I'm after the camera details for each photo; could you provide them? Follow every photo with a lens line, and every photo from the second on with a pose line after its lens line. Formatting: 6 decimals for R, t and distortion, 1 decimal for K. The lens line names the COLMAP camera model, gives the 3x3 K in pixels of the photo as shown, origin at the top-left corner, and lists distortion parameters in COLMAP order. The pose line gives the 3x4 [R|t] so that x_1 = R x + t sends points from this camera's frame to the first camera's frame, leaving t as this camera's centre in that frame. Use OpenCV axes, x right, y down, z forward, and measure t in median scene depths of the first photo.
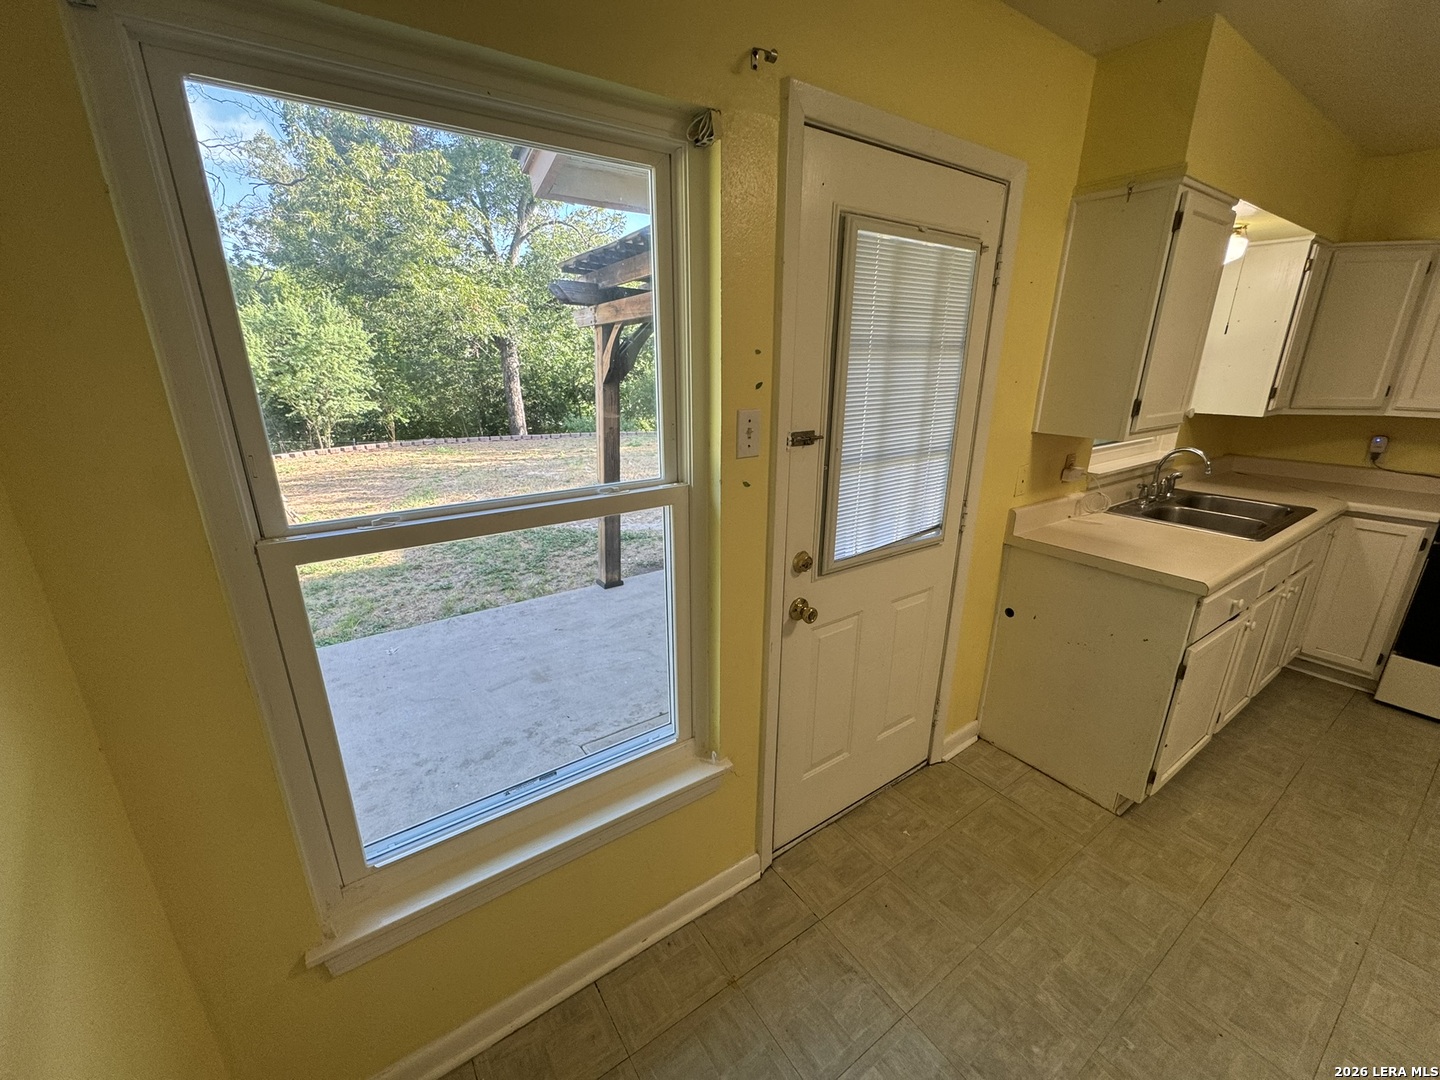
lens RADIAL K [[572.4, 0, 720.0], [0, 572.4, 540.0], [0, 0, 1]] dist [-0.002736, -0.000275]
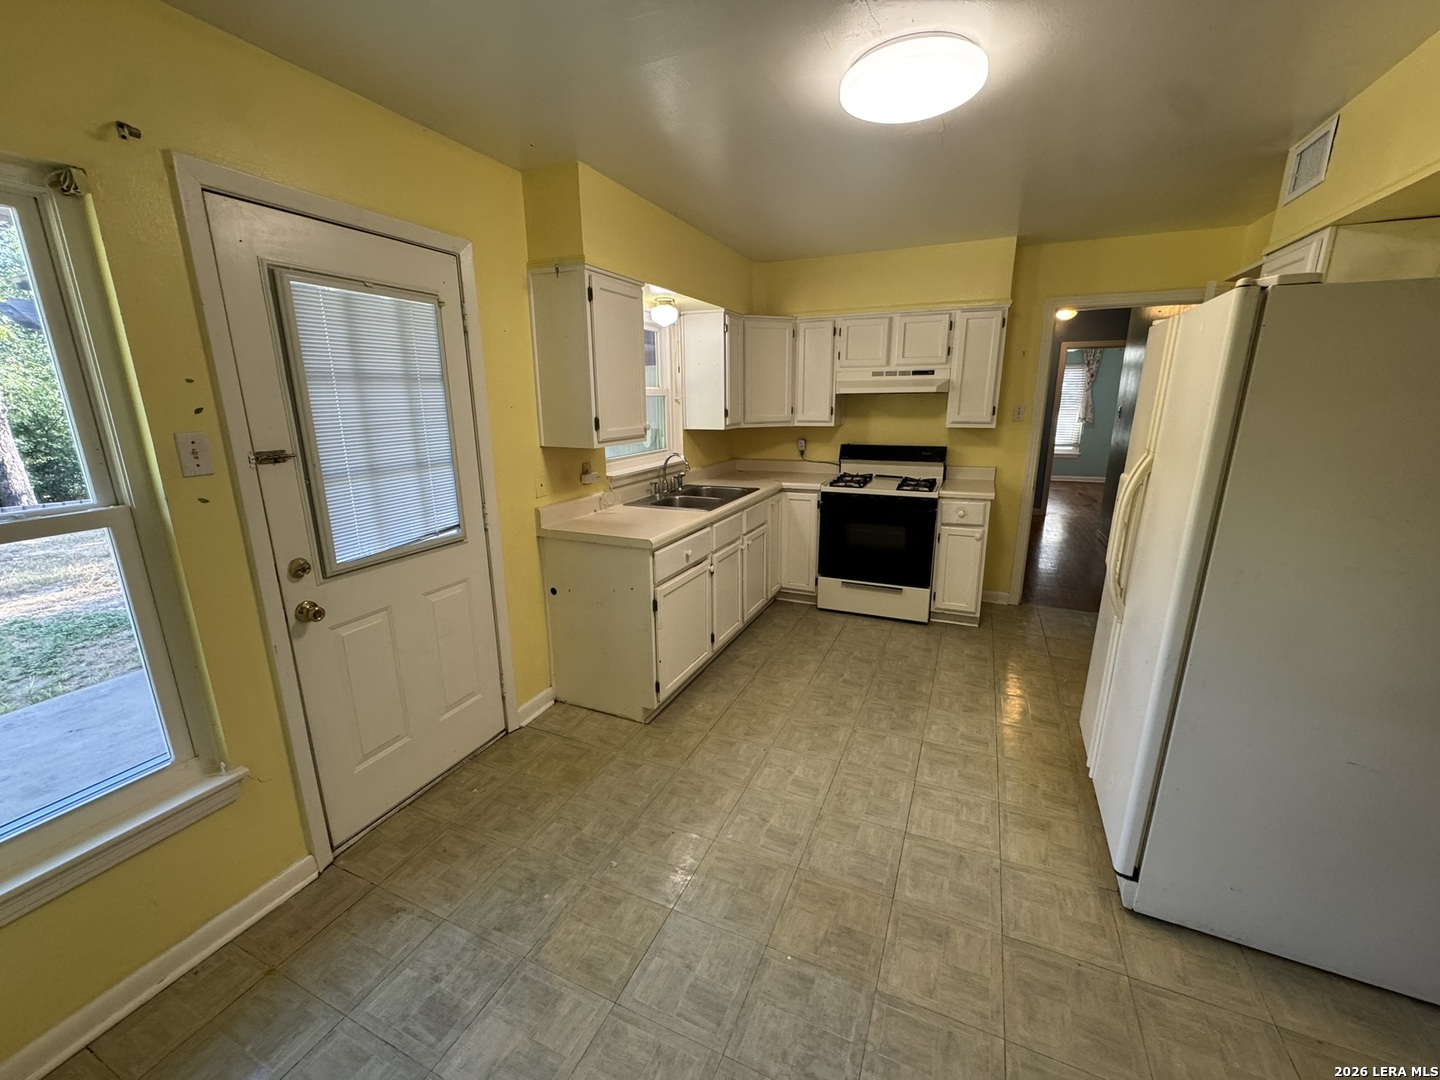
lens RADIAL K [[572.4, 0, 720.0], [0, 572.4, 540.0], [0, 0, 1]] dist [-0.002736, -0.000275]
pose [[0.851897, -0.133685, 0.506359, 0.238179], [0.163914, 0.986355, -0.015360, 0.113854], [-0.497396, 0.096084, 0.862186, -0.308314]]
